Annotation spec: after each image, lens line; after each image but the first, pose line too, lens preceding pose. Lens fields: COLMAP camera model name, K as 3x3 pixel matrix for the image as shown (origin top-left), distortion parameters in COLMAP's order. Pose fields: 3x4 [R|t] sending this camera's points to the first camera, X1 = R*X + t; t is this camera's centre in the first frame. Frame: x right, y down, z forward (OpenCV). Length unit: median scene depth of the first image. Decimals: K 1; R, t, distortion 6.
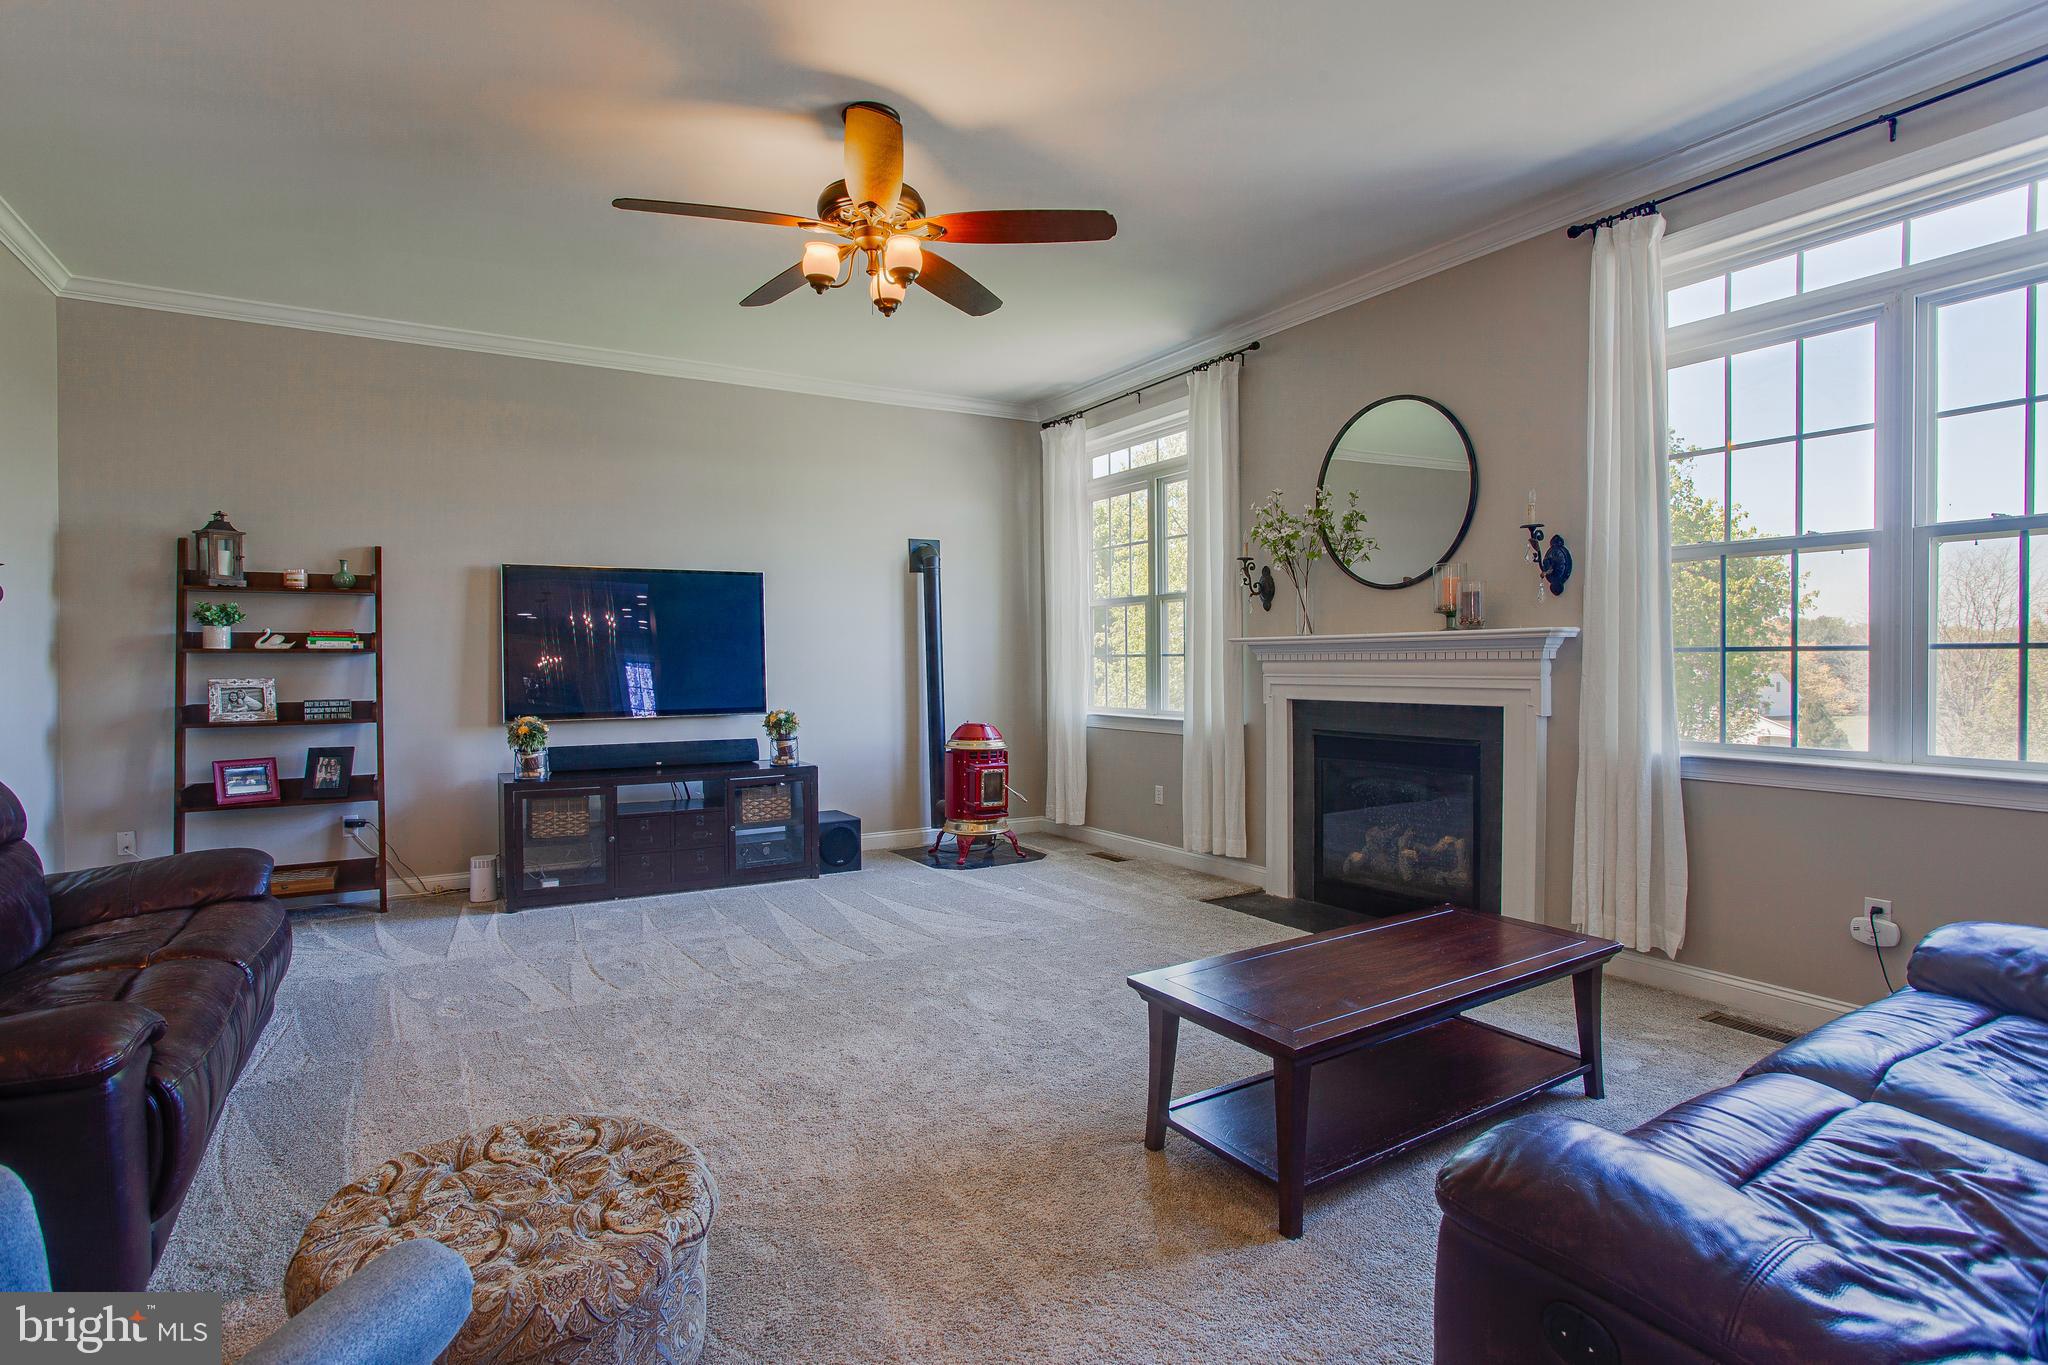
lens RADIAL K [[986.1, 0, 1009.7], [0, 986.1, 674.3], [0, 0, 1]] dist [-0.050144, 0.023792]
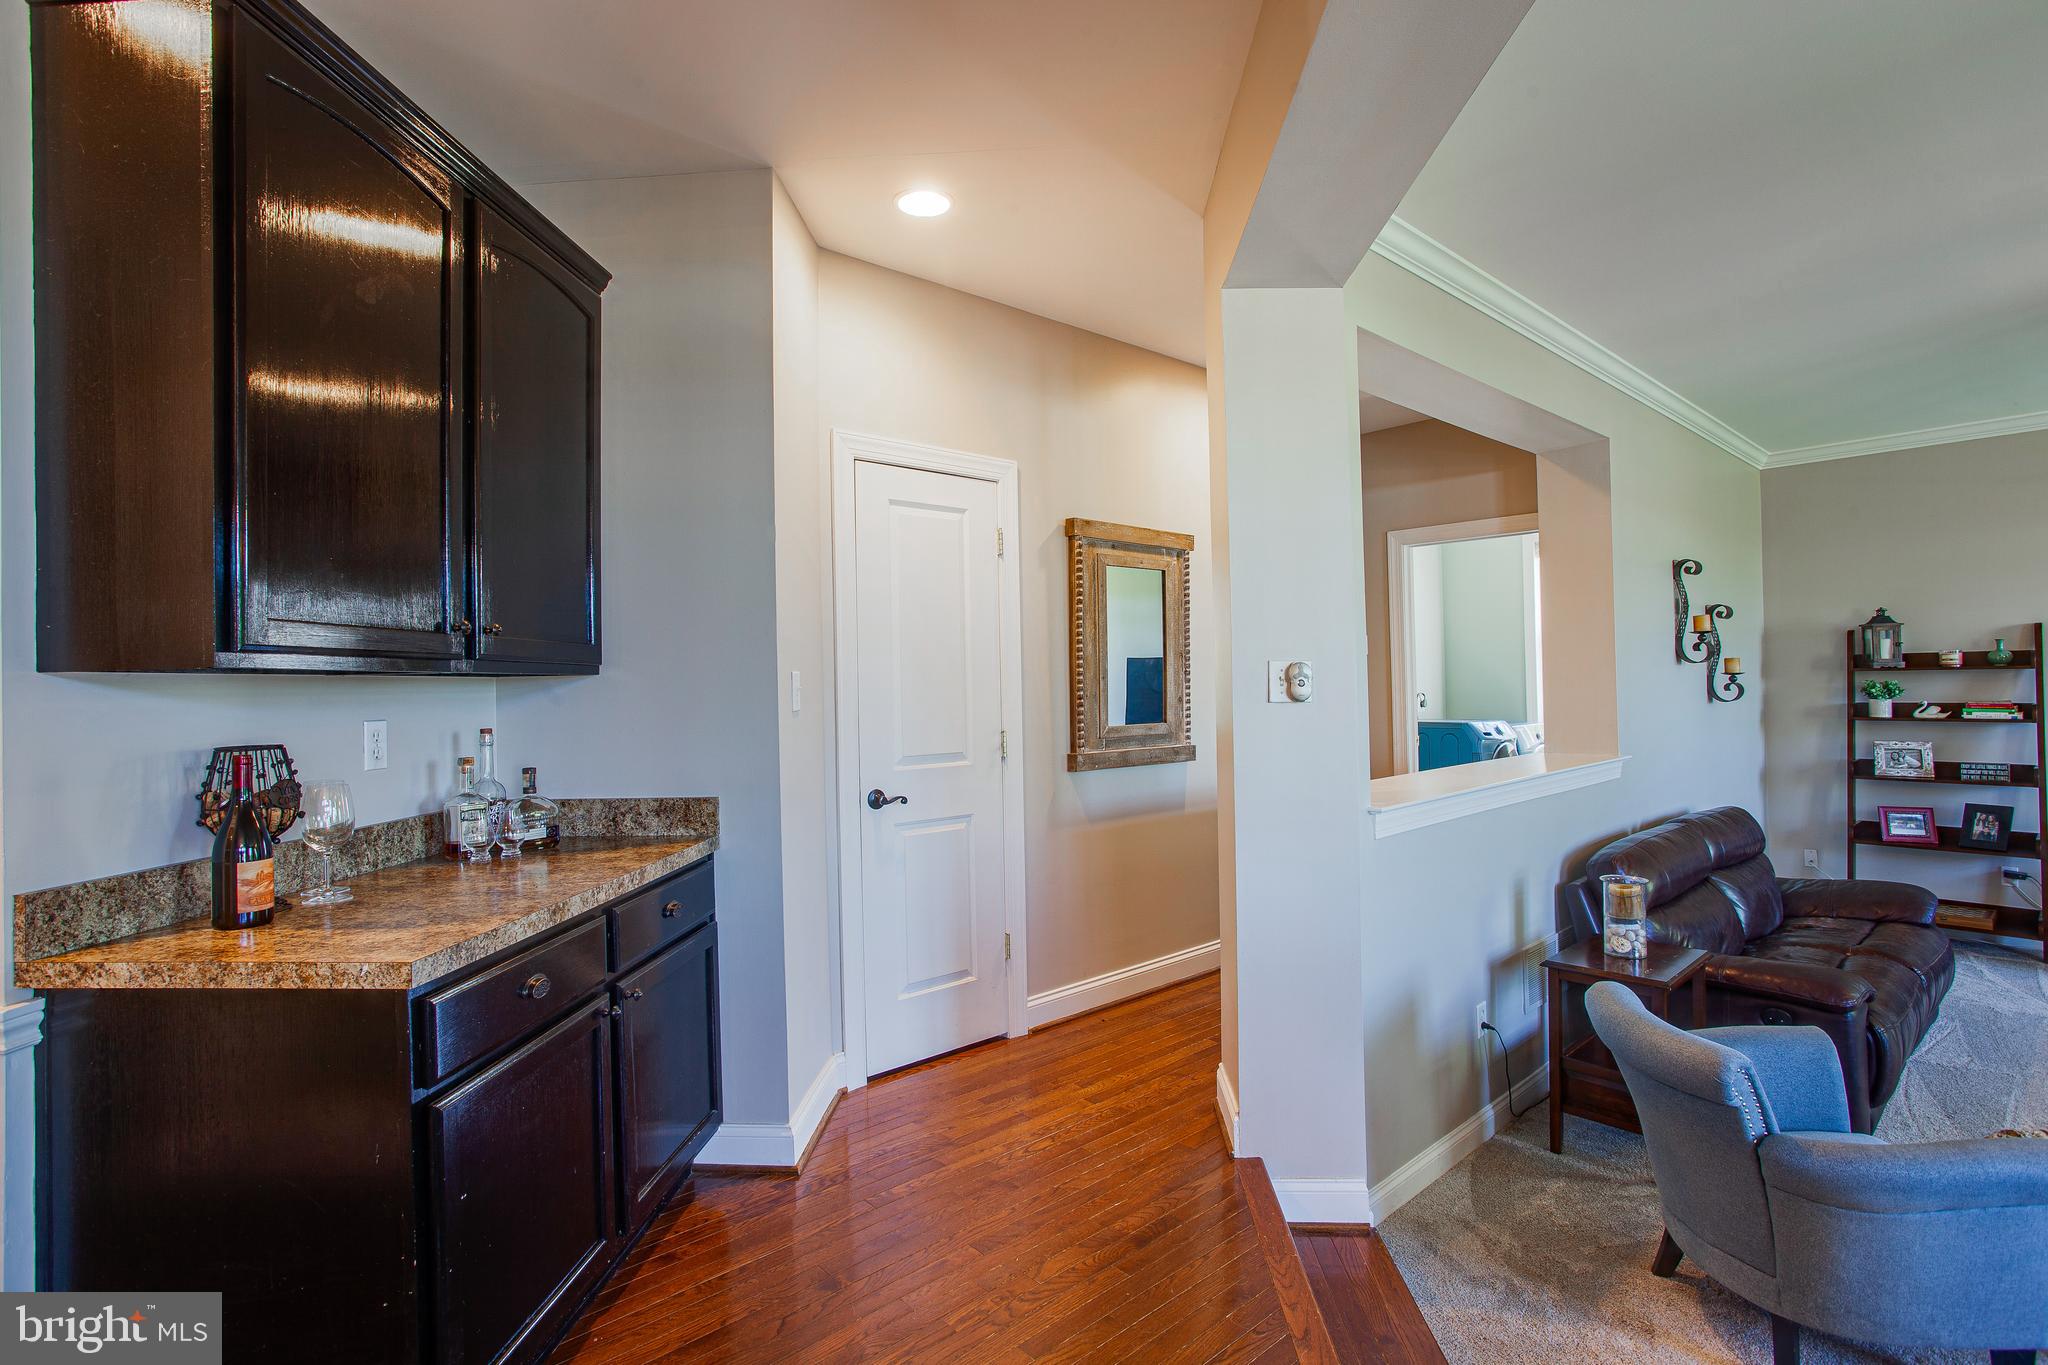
lens RADIAL K [[986.1, 0, 1009.7], [0, 986.1, 674.3], [0, 0, 1]] dist [-0.050144, 0.023792]
pose [[0.166775, -0.005011, -0.985982, 0.229433], [0.009808, 0.999946, -0.003423, -0.088633], [0.985946, -0.009100, 0.166815, -0.335345]]
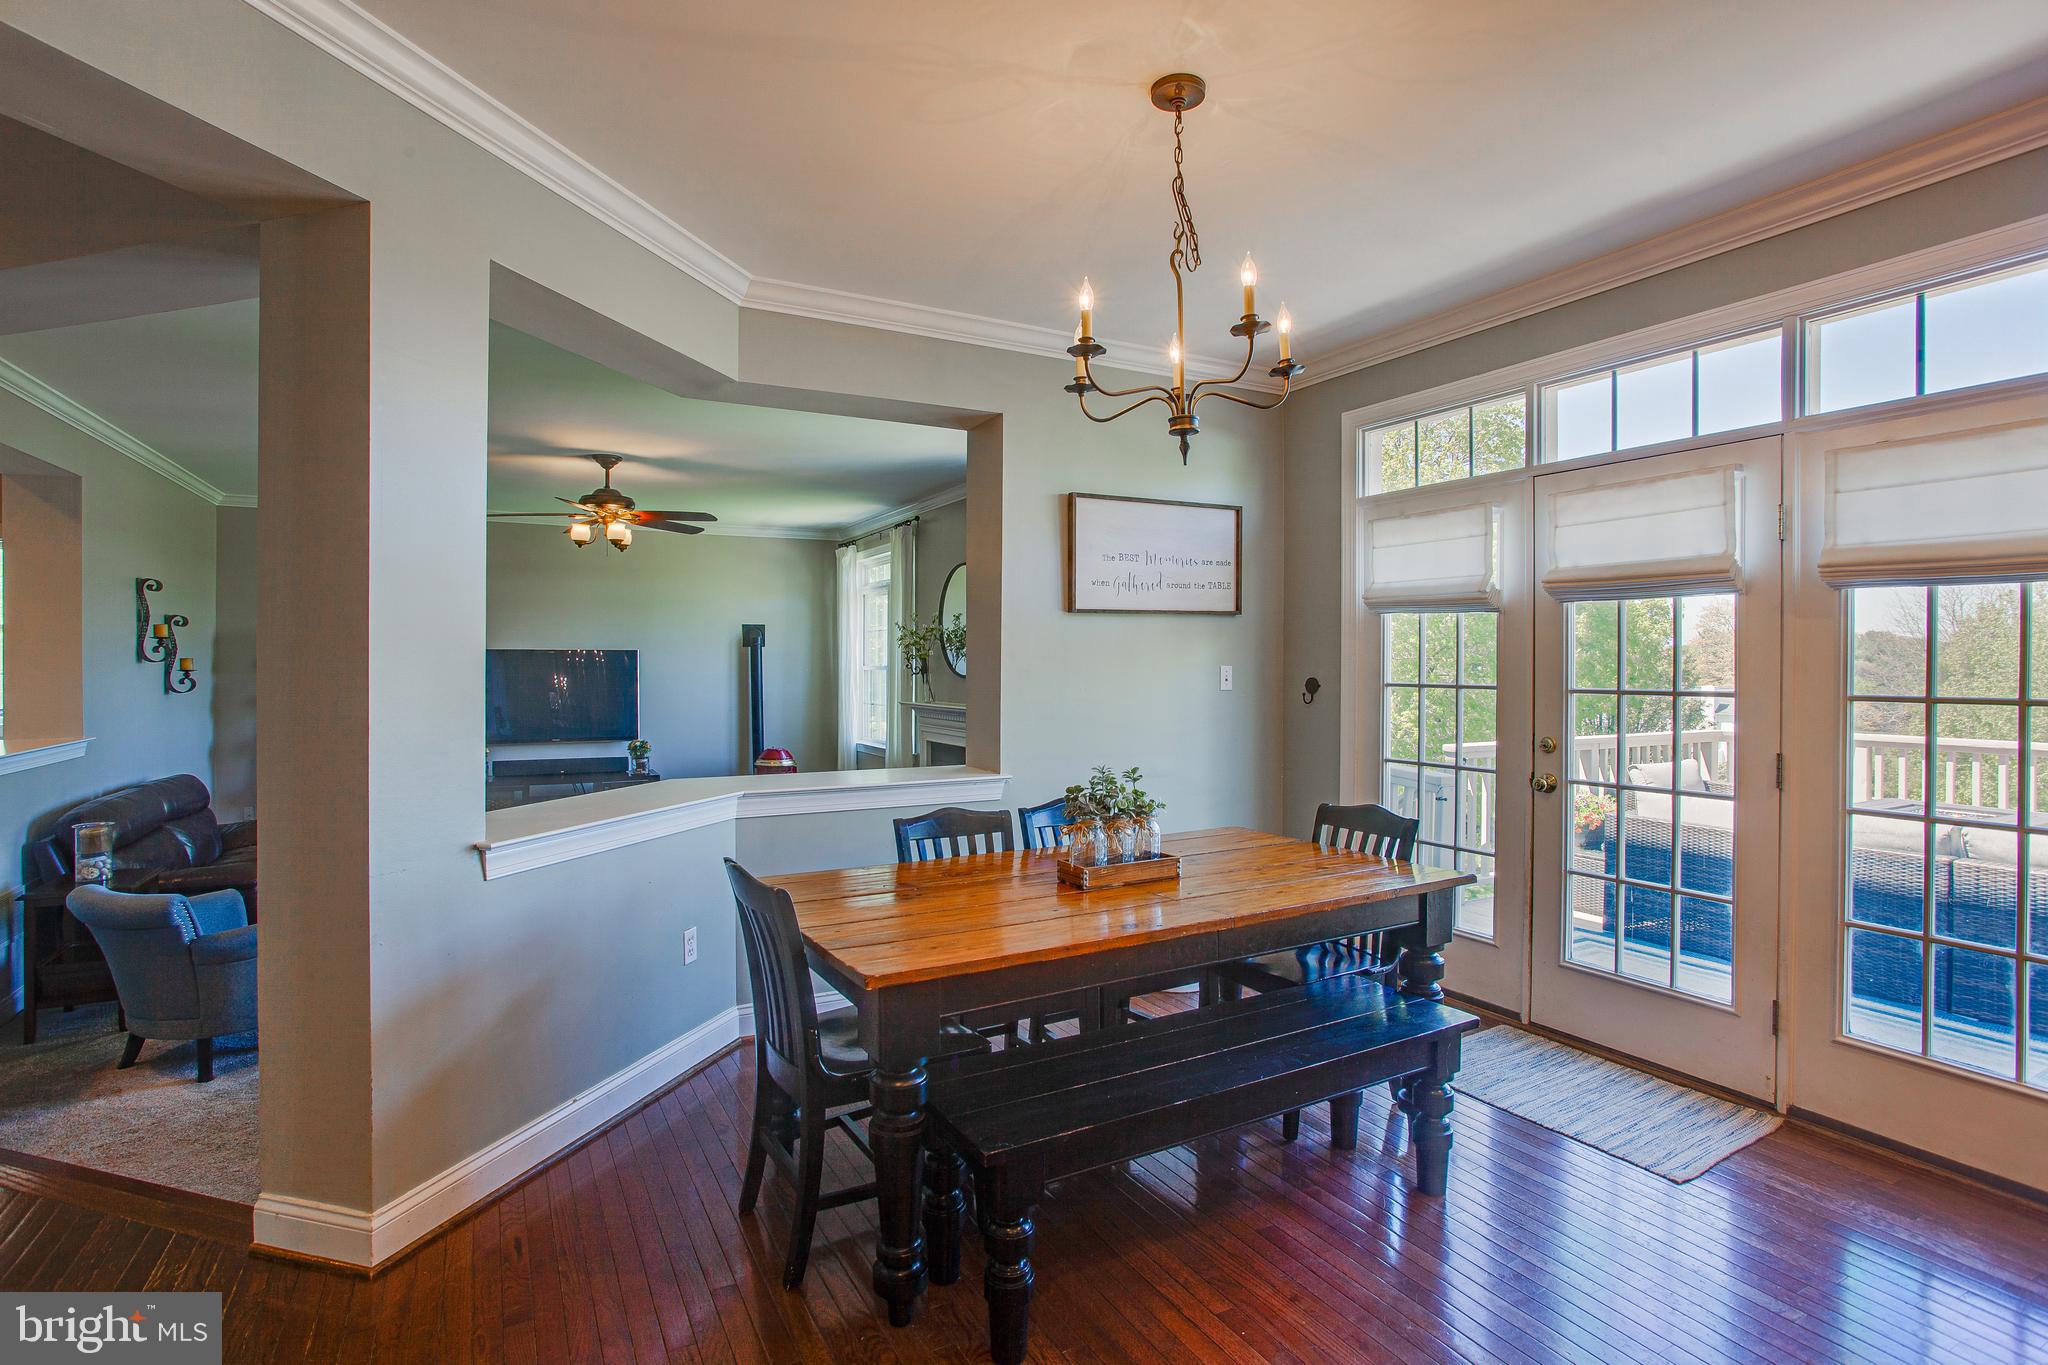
lens RADIAL K [[986.1, 0, 1009.7], [0, 986.1, 674.3], [0, 0, 1]] dist [-0.050144, 0.023792]
pose [[0.998208, 0.011274, -0.058765, 0.554648], [-0.011178, 0.999936, 0.001963, -0.096091], [0.058784, -0.001302, 0.998270, -0.661269]]
